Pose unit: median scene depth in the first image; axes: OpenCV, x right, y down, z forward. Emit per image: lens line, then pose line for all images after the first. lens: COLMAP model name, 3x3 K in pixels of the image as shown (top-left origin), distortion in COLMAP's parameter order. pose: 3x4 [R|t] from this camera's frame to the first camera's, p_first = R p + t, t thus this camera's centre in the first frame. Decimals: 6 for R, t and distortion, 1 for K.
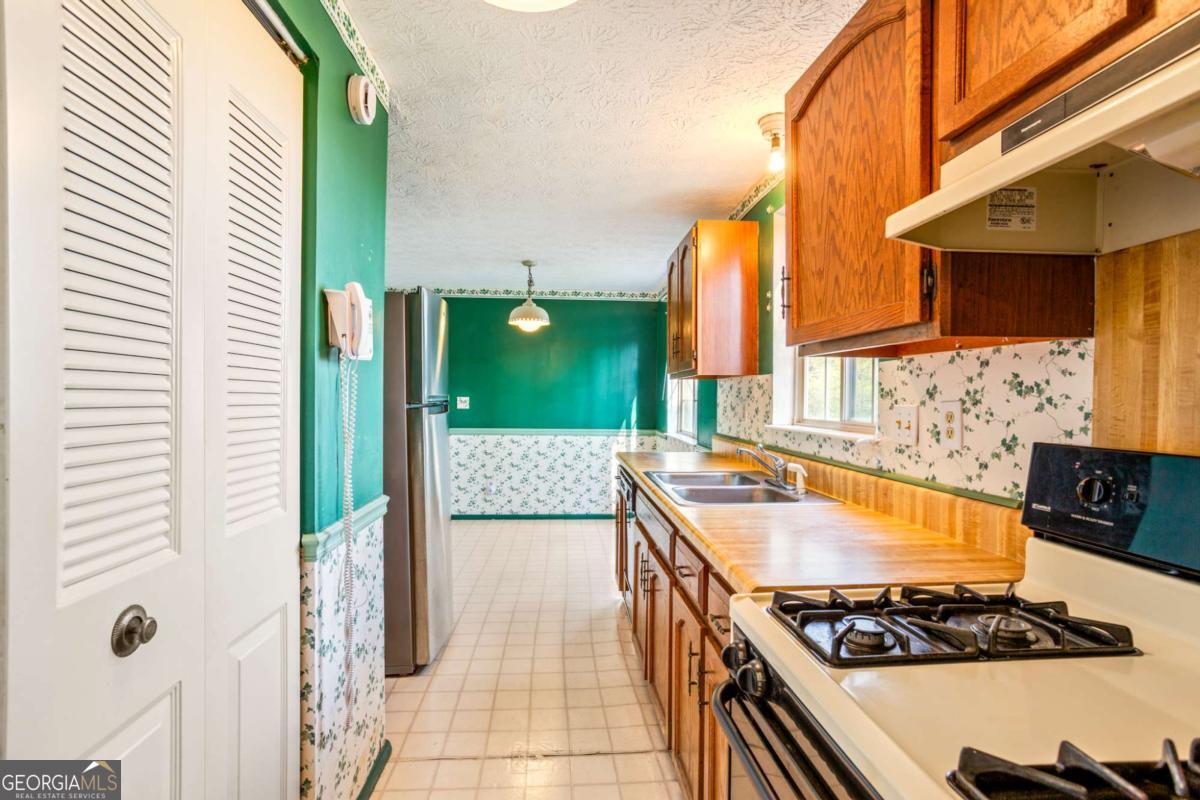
lens RADIAL K [[581.9, 0, 598.4], [0, 581.9, 408.3], [0, 0, 1]] dist [-0.034910, 0.022001]
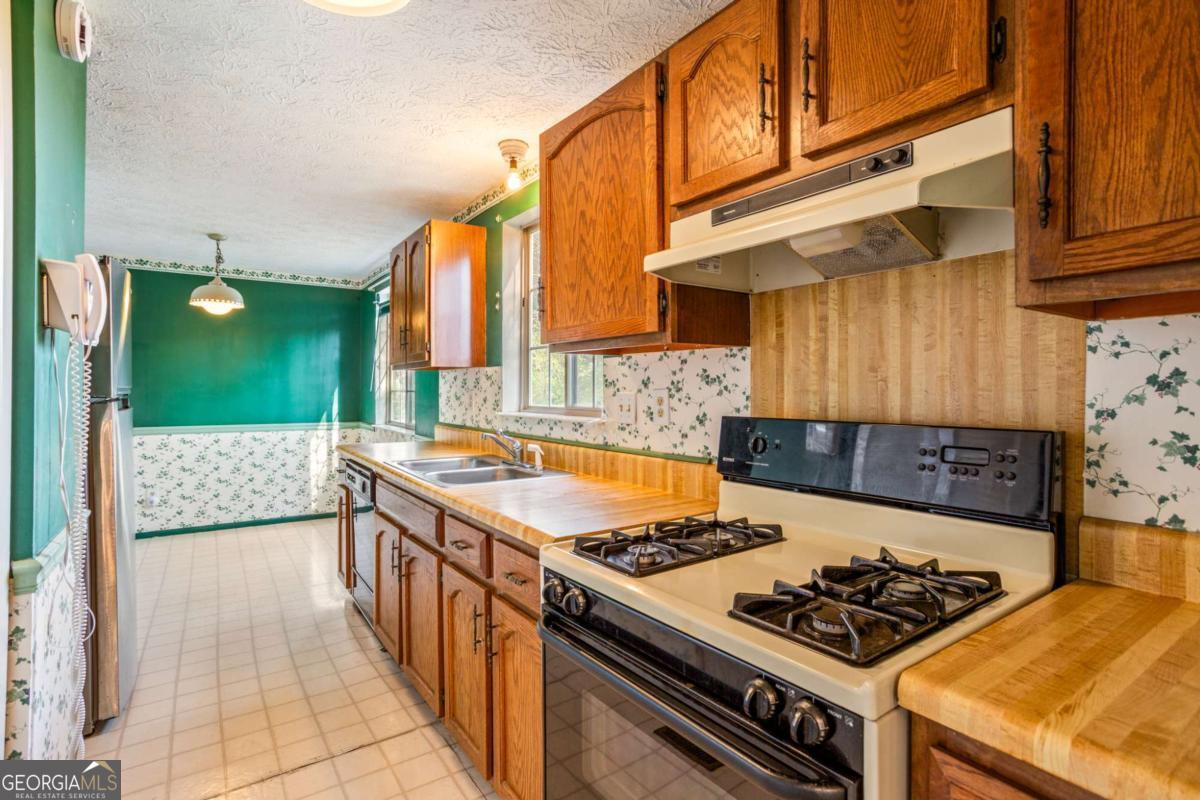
lens RADIAL K [[581.9, 0, 591.8], [0, 581.9, 387.9], [0, 0, 1]] dist [-0.034910, 0.022001]
pose [[0.864619, -0.006130, 0.502390, -0.183512], [0.015642, 0.999769, -0.014721, 0.002186], [-0.502184, 0.020587, 0.864516, -0.082808]]
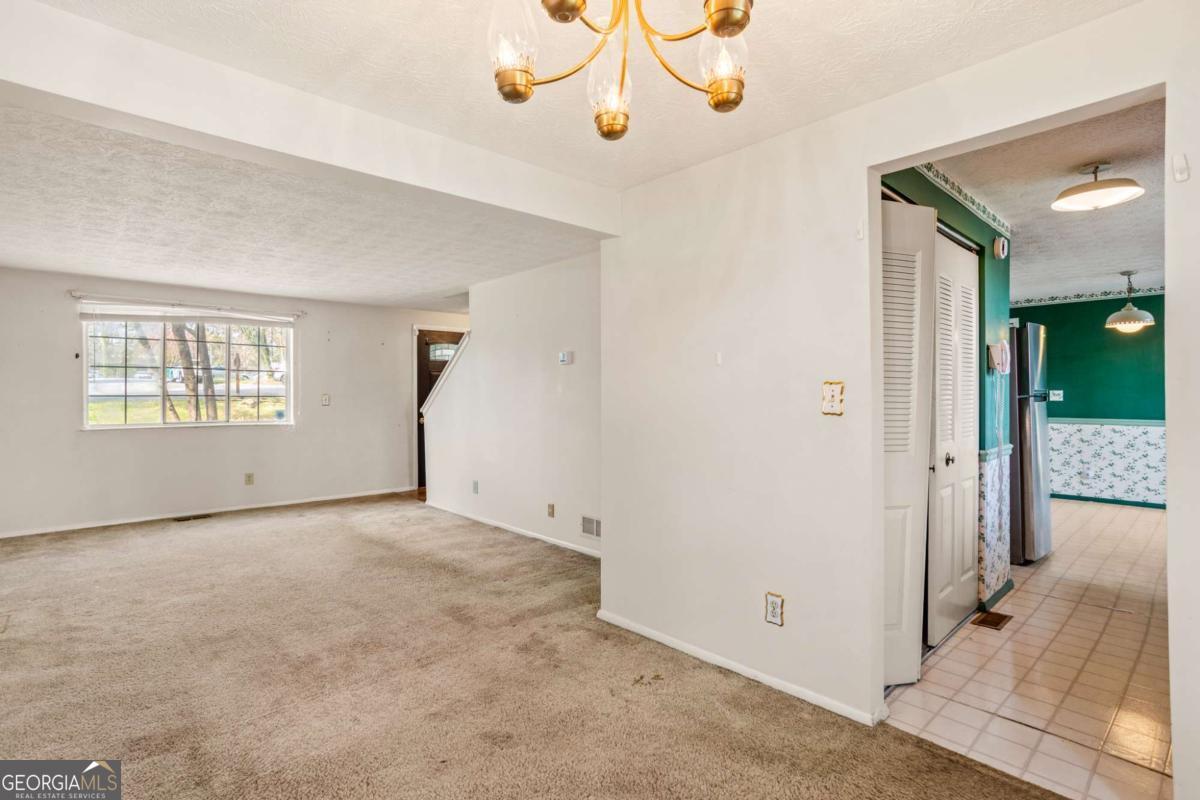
lens RADIAL K [[581.9, 0, 590.7], [0, 581.9, 396.7], [0, 0, 1]] dist [-0.034910, 0.022001]
pose [[0.620695, -0.011374, -0.783970, 0.288039], [-0.000089, 0.999894, -0.014577, 0.030510], [0.784052, 0.009117, 0.620628, -1.430463]]
